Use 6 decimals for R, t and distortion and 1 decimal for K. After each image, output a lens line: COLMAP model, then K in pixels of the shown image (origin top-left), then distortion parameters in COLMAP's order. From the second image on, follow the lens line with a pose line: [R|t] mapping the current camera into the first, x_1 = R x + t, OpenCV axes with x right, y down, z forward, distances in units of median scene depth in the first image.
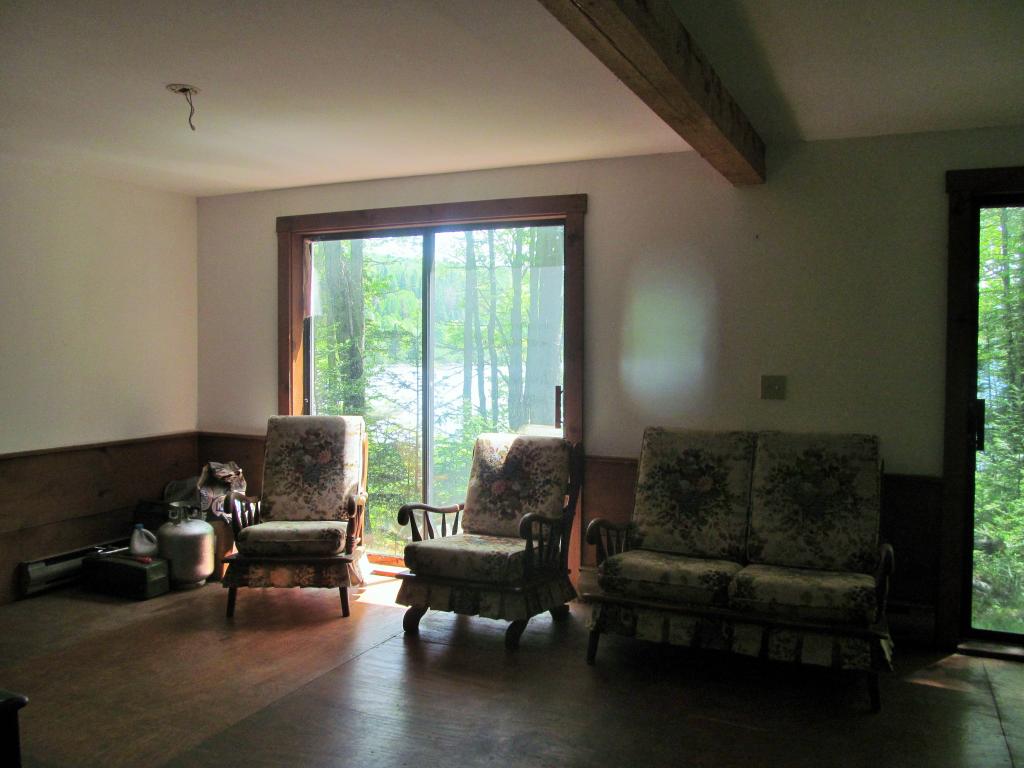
lens RADIAL K [[854.6, 0, 516.4], [0, 854.6, 385.5], [0, 0, 1]] dist [-0.067167, 0.025219]
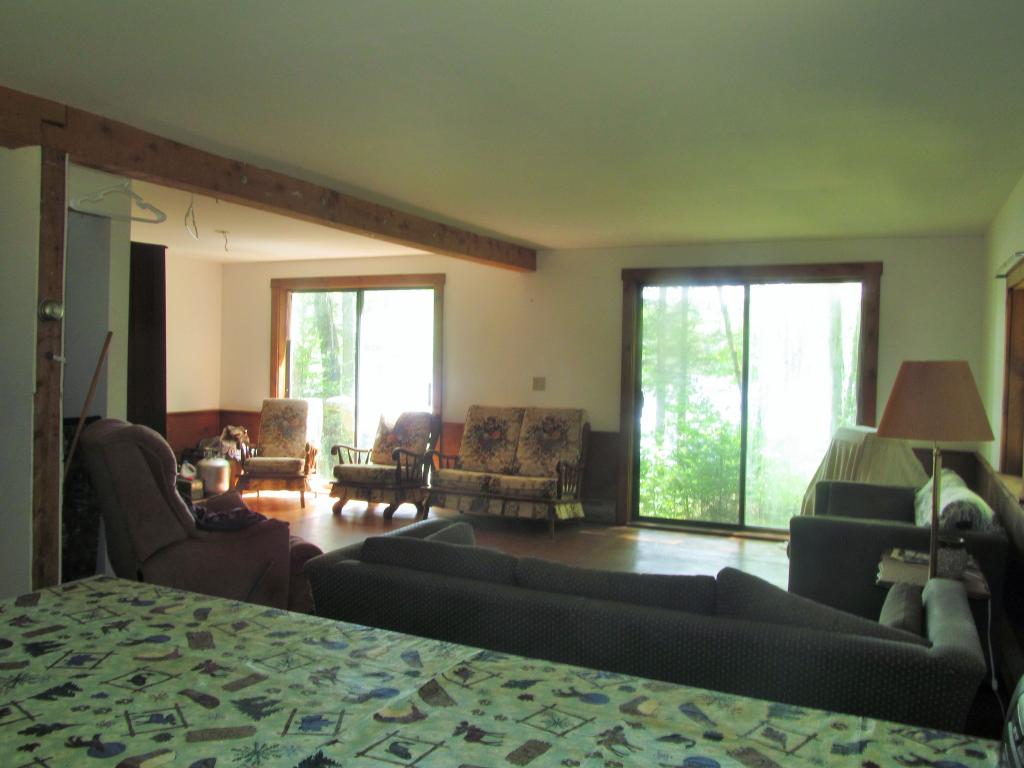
lens RADIAL K [[854.6, 0, 506.6], [0, 854.6, 382.8], [0, 0, 1]] dist [-0.067167, 0.025219]
pose [[0.999785, 0.014421, -0.014906, 0.249580], [-0.014680, 0.999740, -0.017441, 0.032044], [0.014651, 0.017656, 0.999737, -0.786515]]
